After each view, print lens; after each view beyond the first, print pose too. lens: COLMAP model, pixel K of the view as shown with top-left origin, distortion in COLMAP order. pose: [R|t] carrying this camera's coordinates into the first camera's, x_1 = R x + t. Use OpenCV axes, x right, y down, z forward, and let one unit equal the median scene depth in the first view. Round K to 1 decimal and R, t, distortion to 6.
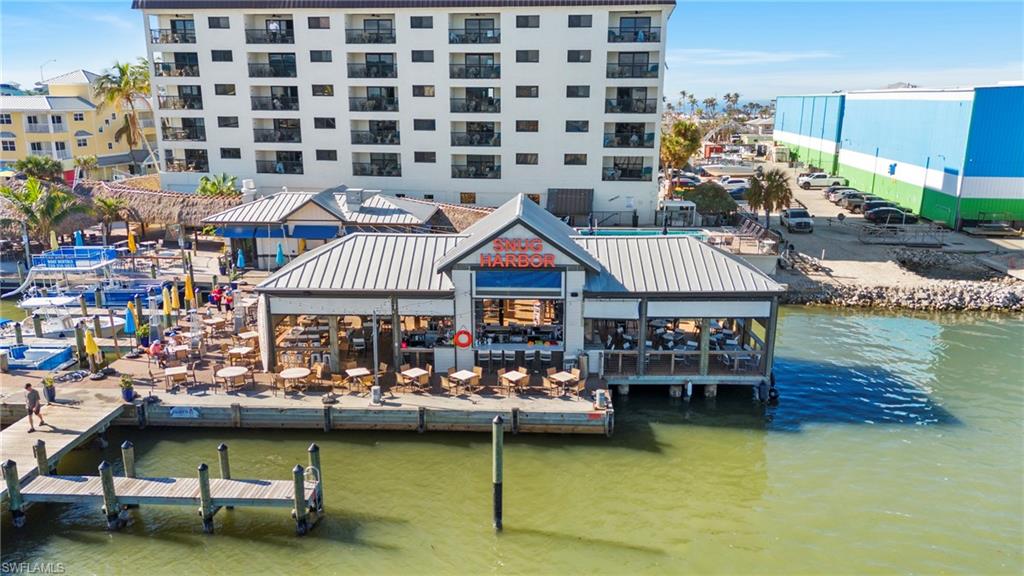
lens RADIAL K [[745.4, 0, 512.0], [0, 745.4, 288.0], [0, 0, 1]] dist [0.093681, -0.104652]
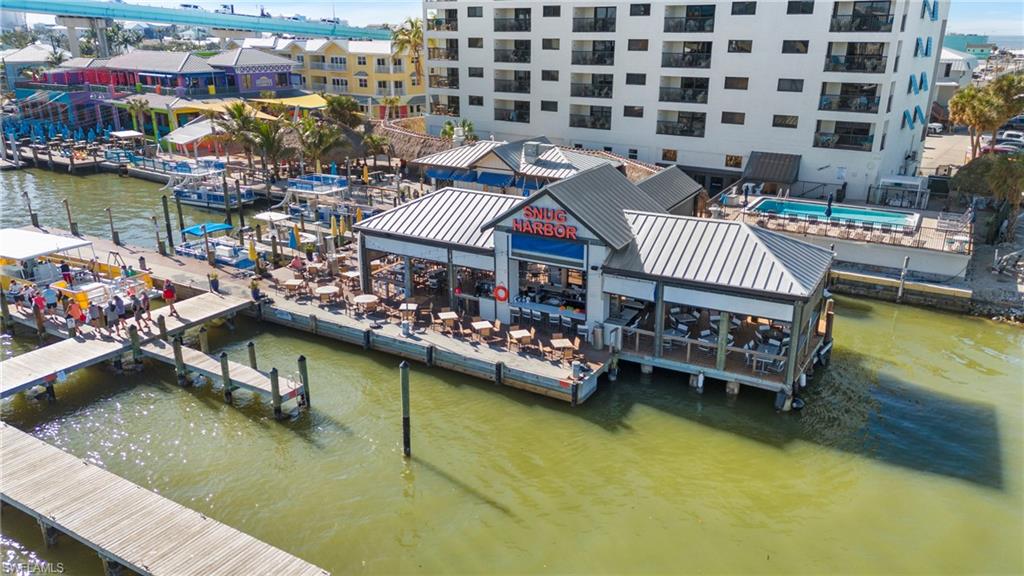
lens RADIAL K [[745.4, 0, 512.0], [0, 745.4, 288.0], [0, 0, 1]] dist [0.093681, -0.104652]
pose [[0.881254, 0.154299, -0.446748, 0.436442], [-0.116648, 0.986975, 0.110785, -0.063405], [0.458023, -0.045517, 0.887774, 0.027970]]
